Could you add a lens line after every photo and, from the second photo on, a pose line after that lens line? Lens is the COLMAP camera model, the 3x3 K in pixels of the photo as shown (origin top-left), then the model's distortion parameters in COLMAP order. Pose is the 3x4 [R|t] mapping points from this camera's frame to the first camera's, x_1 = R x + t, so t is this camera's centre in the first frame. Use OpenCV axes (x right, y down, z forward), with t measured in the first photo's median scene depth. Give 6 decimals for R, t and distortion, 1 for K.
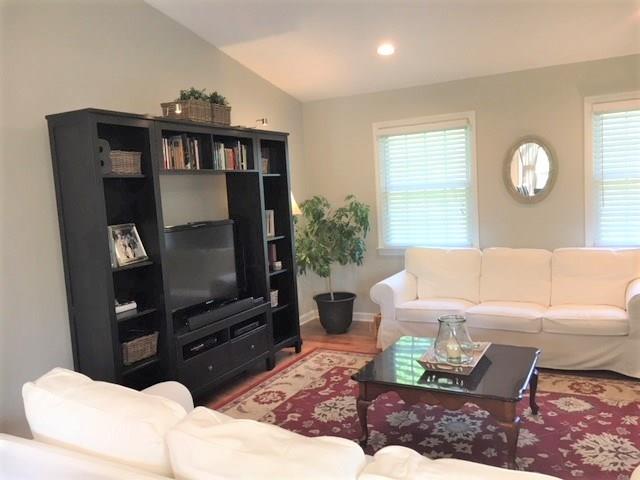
lens RADIAL K [[535.9, 0, 319.6], [0, 535.9, 240.7], [0, 0, 1]] dist [-0.012391, -0.019405]
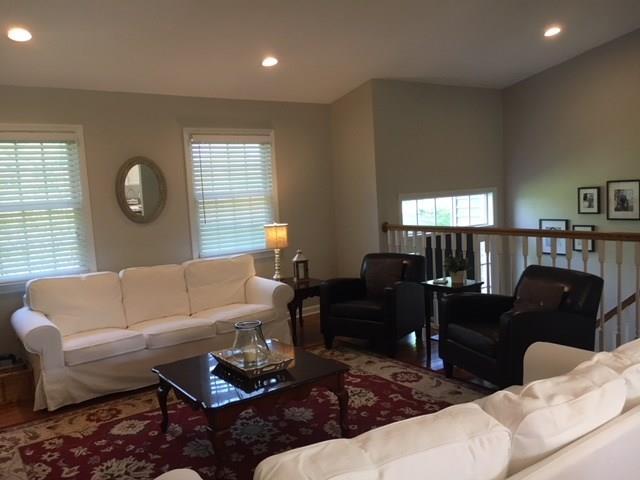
lens RADIAL K [[535.9, 0, 320.8], [0, 535.9, 221.4], [0, 0, 1]] dist [-0.012391, -0.019405]
pose [[0.424881, -0.012762, 0.905159, -0.404730], [0.120921, 0.991740, -0.042778, 0.012832], [-0.897137, 0.127628, 0.422915, 0.279766]]
